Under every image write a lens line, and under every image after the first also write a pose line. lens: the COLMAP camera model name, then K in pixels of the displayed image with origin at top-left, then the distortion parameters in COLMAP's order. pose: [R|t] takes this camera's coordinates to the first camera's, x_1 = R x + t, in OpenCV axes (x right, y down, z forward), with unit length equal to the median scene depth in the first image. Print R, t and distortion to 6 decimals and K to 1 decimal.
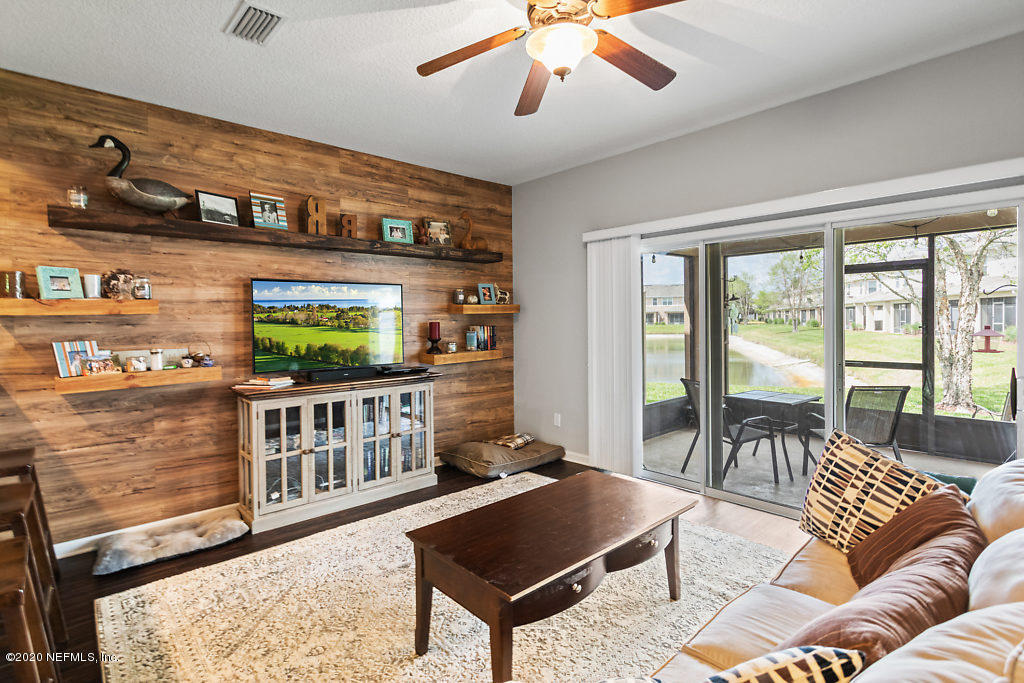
lens RADIAL K [[512.0, 0, 504.1], [0, 512.0, 327.4], [0, 0, 1]] dist [-0.001598, 0.002012]
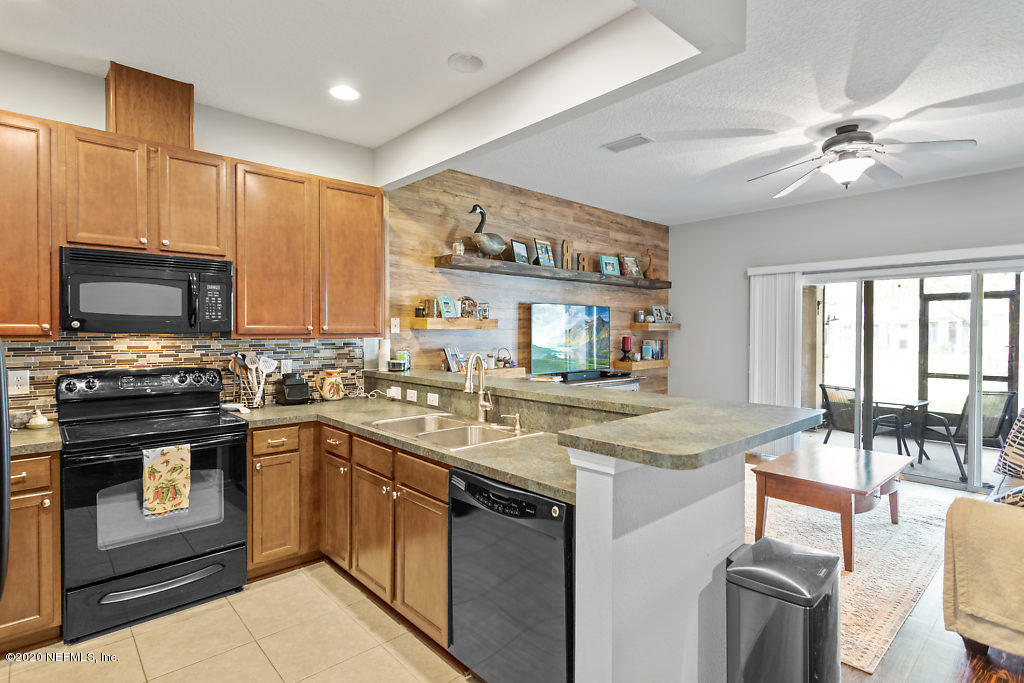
lens RADIAL K [[512.0, 0, 517.0], [0, 512.0, 340.4], [0, 0, 1]] dist [-0.001598, 0.002012]
pose [[0.999854, 0.014280, -0.009332, -0.417227], [-0.014281, 0.999898, -0.000028, 0.002800], [0.009330, 0.000161, 0.999956, -0.281025]]
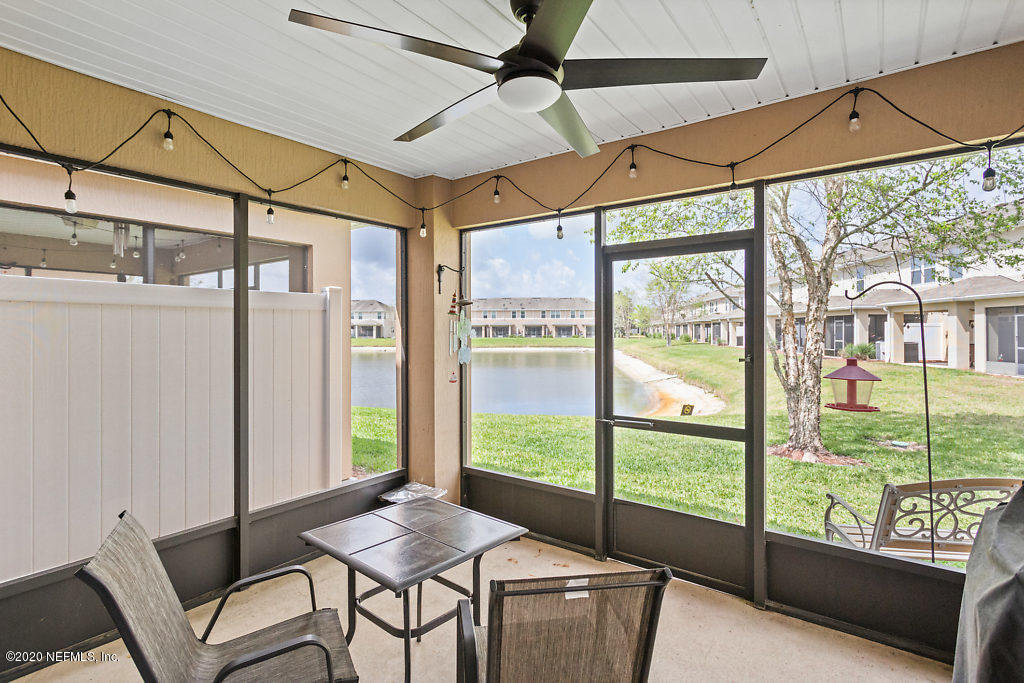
lens RADIAL K [[512.0, 0, 508.7], [0, 512.0, 328.0], [0, 0, 1]] dist [-0.001598, 0.002012]
pose [[0.980119, 0.014786, 0.197859, 0.578480], [-0.010623, 0.999700, -0.022083, -0.022761], [-0.198126, 0.019542, 0.979982, 0.648147]]
